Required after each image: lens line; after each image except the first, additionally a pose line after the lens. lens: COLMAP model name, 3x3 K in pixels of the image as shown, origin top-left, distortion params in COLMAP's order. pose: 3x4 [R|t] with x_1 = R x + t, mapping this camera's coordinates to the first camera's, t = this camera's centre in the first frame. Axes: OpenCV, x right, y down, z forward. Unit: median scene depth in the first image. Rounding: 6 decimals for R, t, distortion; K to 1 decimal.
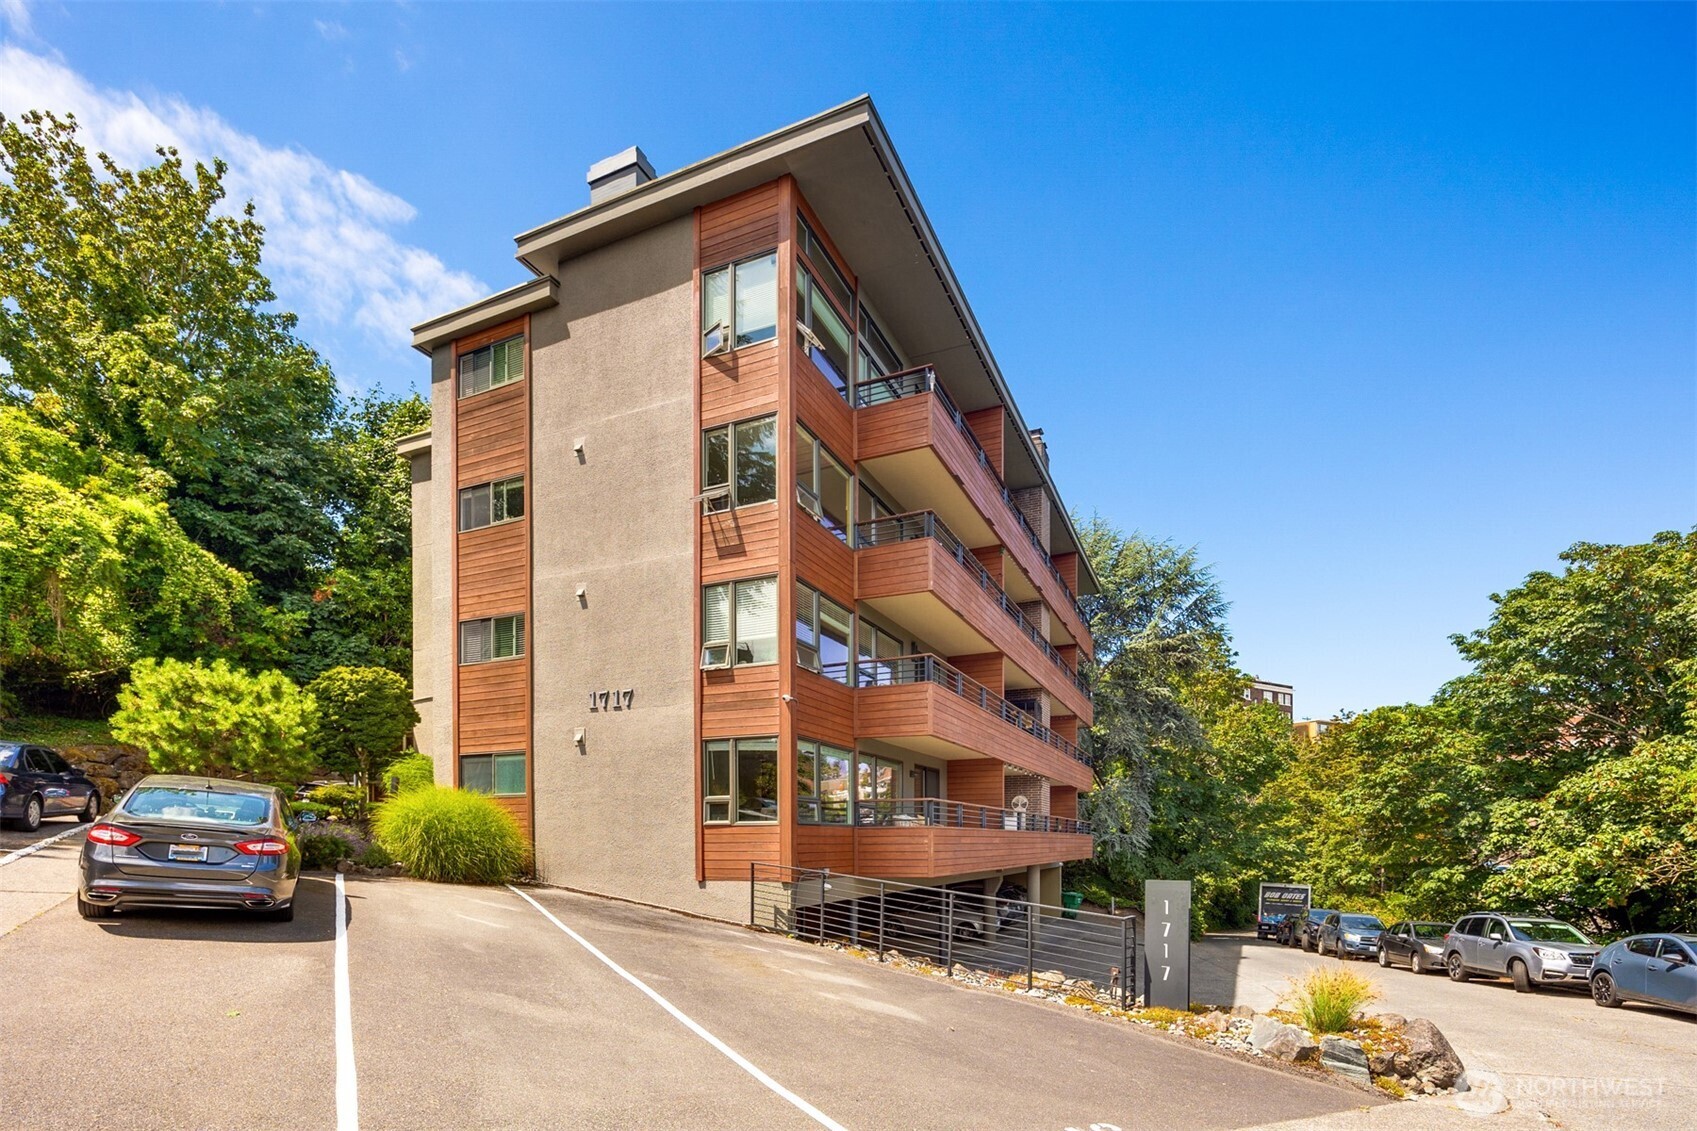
lens RADIAL K [[804.2, 0, 848.5], [0, 804.2, 546.9], [0, 0, 1]] dist [-0.000761, -0.000300]
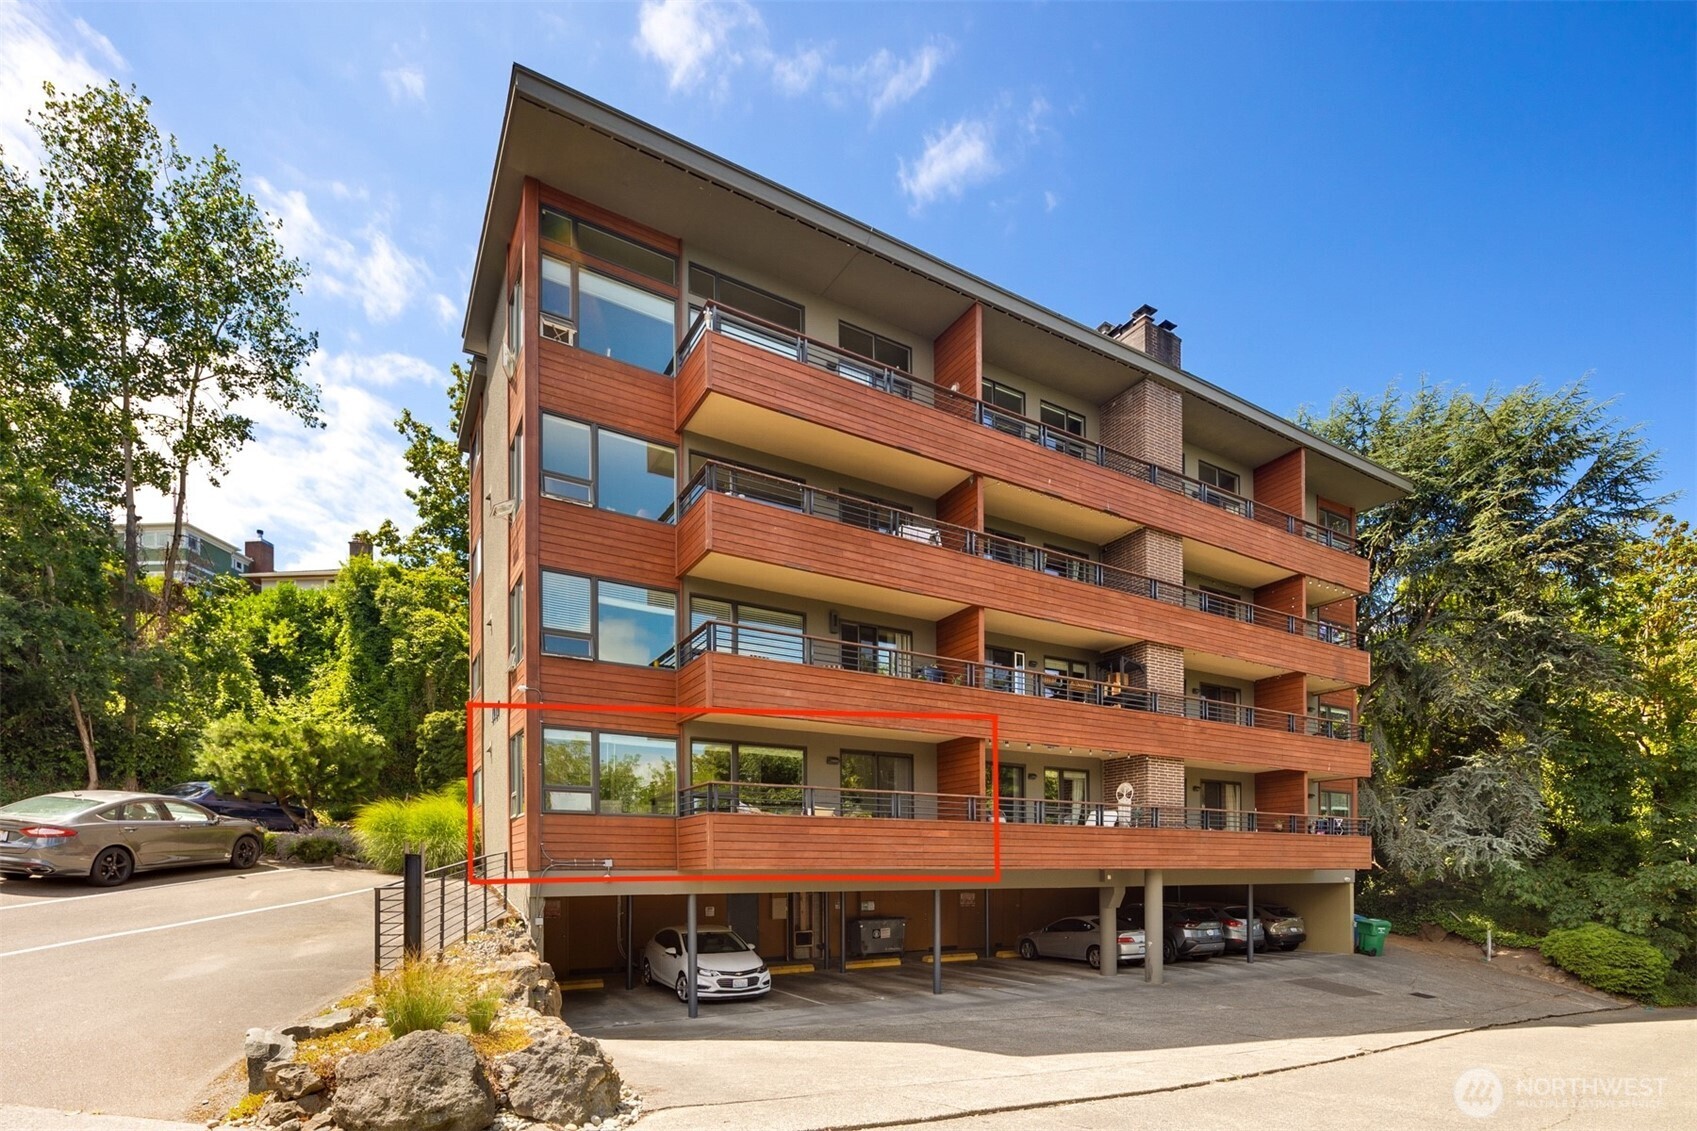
lens RADIAL K [[820.9, 0, 840.1], [0, 820.9, 588.5], [0, 0, 1]] dist [-0.000487, -0.000564]
pose [[0.802910, -0.198438, -0.562101, 0.474563], [0.206562, 0.977160, -0.049911, 0.112257], [0.559167, -0.076035, 0.825561, 0.219521]]
